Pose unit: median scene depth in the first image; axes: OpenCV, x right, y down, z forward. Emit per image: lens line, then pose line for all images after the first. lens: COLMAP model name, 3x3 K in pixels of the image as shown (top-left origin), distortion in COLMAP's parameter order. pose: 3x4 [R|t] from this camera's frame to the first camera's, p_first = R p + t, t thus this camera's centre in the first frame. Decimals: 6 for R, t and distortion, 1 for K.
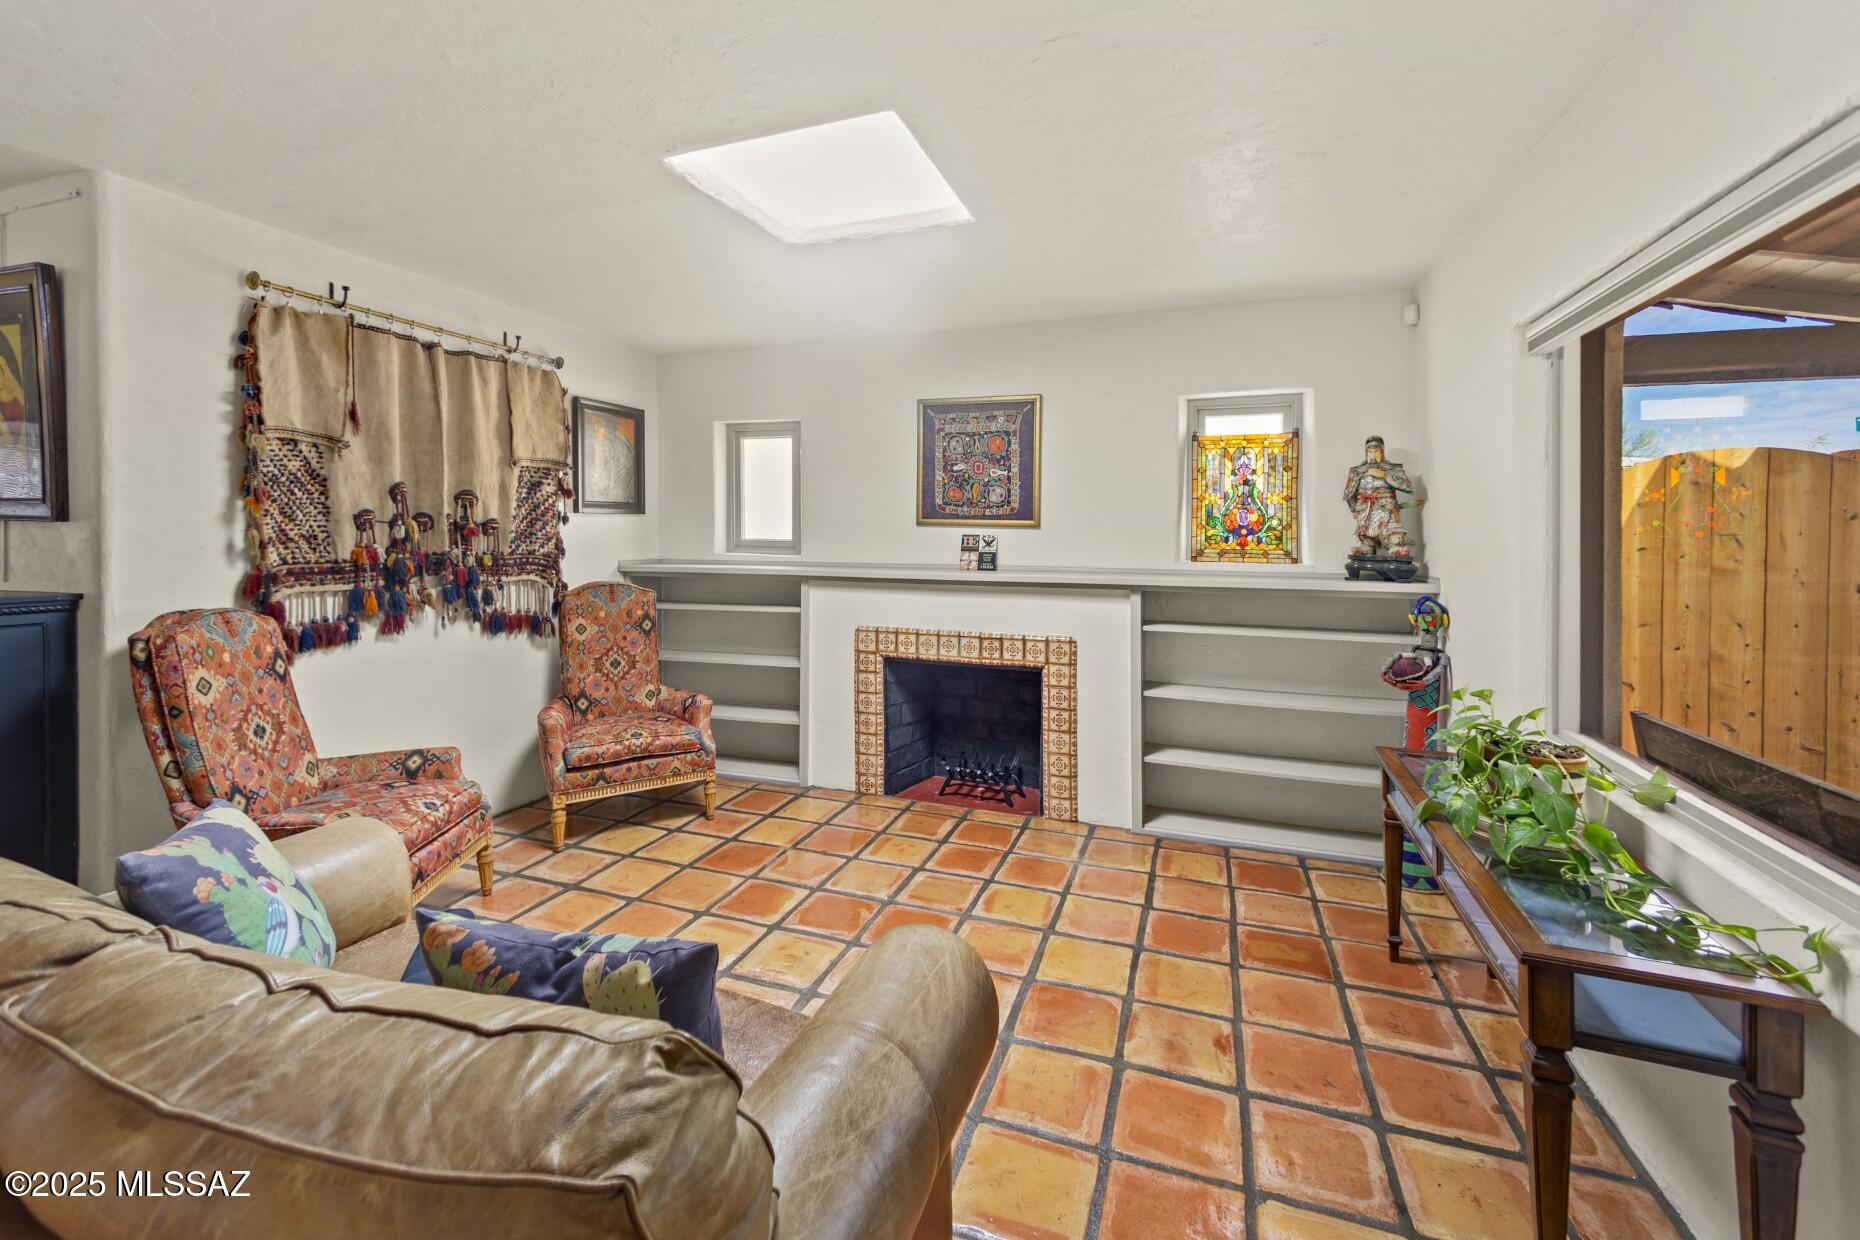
lens RADIAL K [[741.0, 0, 949.4], [0, 741.0, 551.9], [0, 0, 1]] dist [-0.013958, 0.005998]
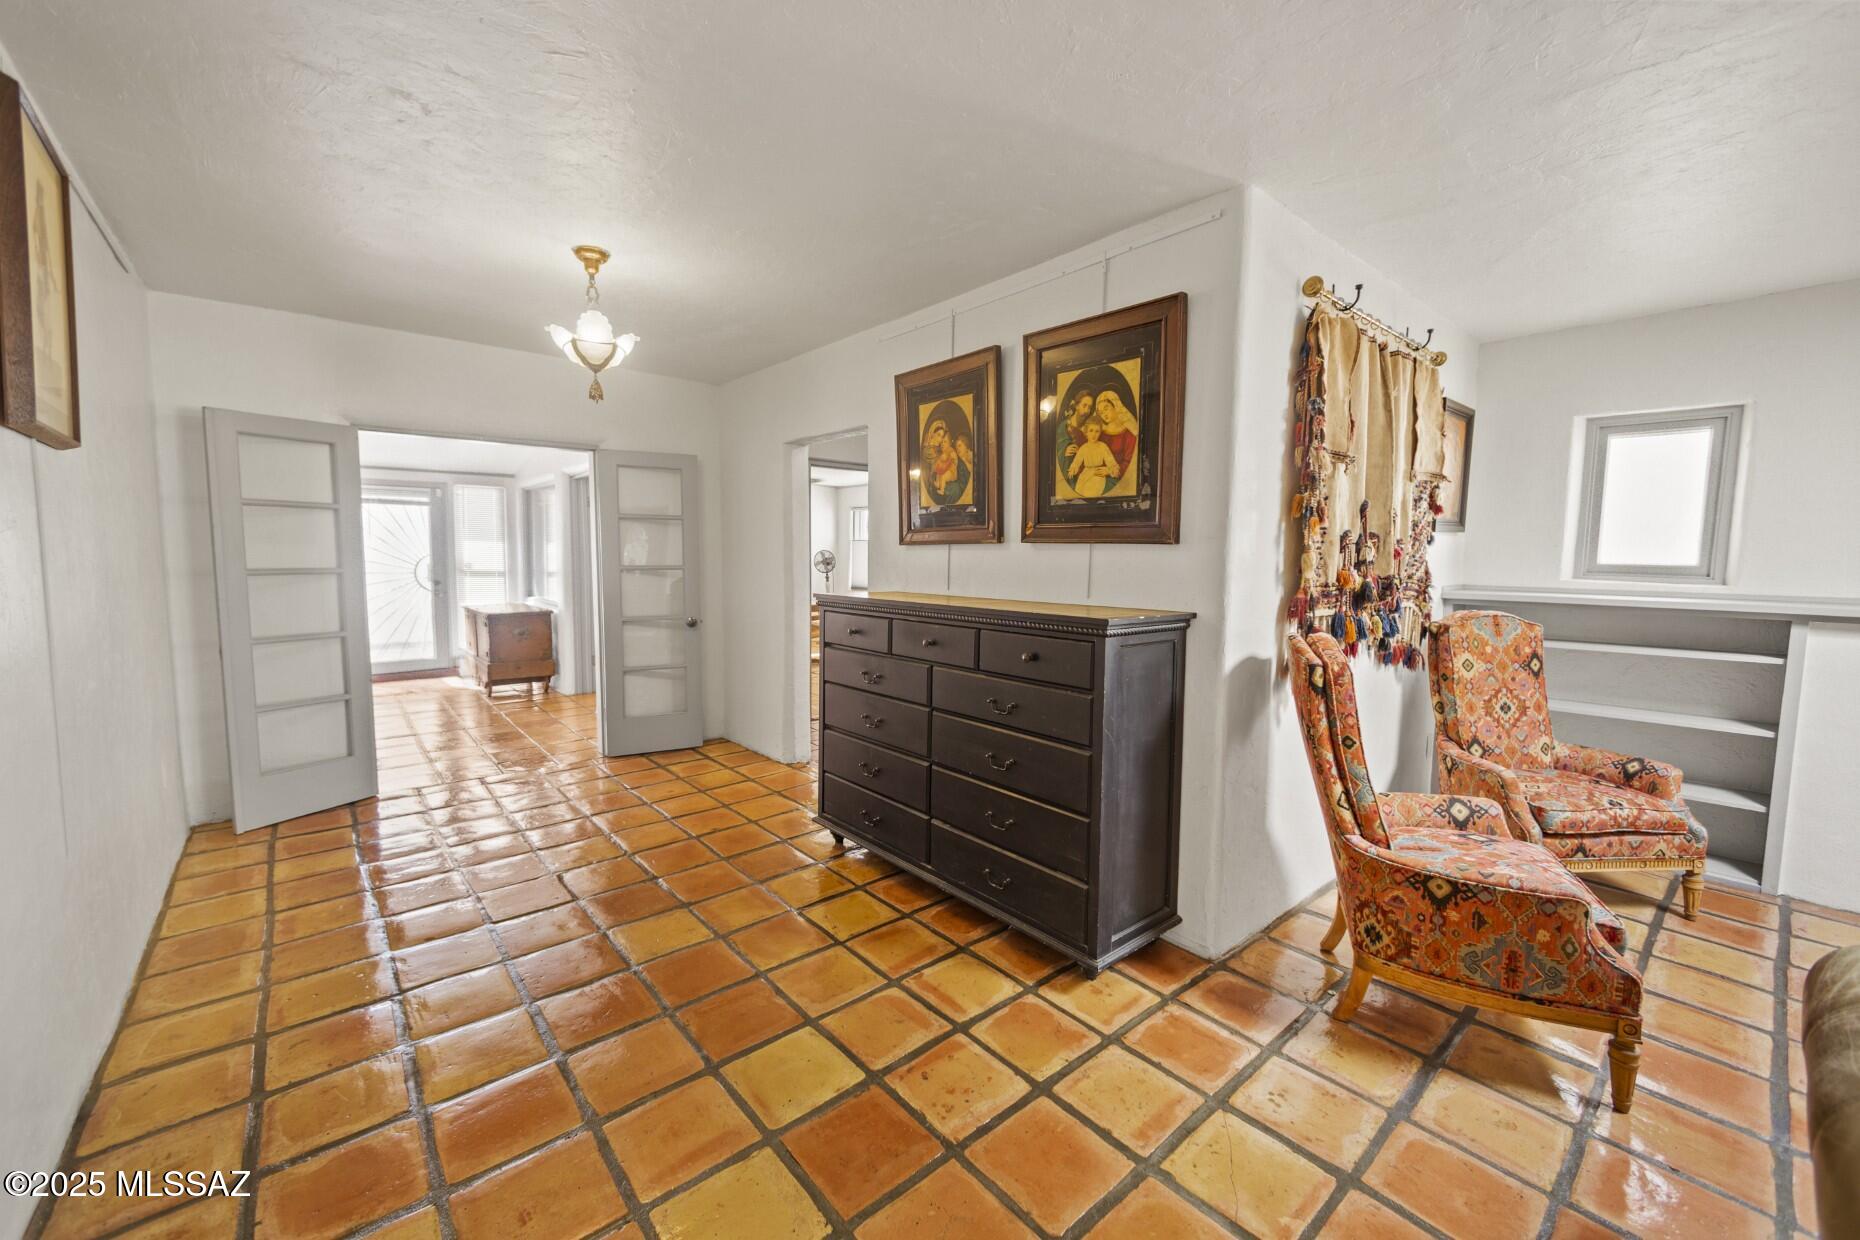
lens RADIAL K [[741.0, 0, 942.2], [0, 741.0, 613.2], [0, 0, 1]] dist [-0.013958, 0.005998]
pose [[0.871128, 0.046803, -0.488820, -0.644560], [-0.016417, 0.997667, 0.066267, -0.004778], [0.490781, -0.049702, 0.869864, -0.062698]]
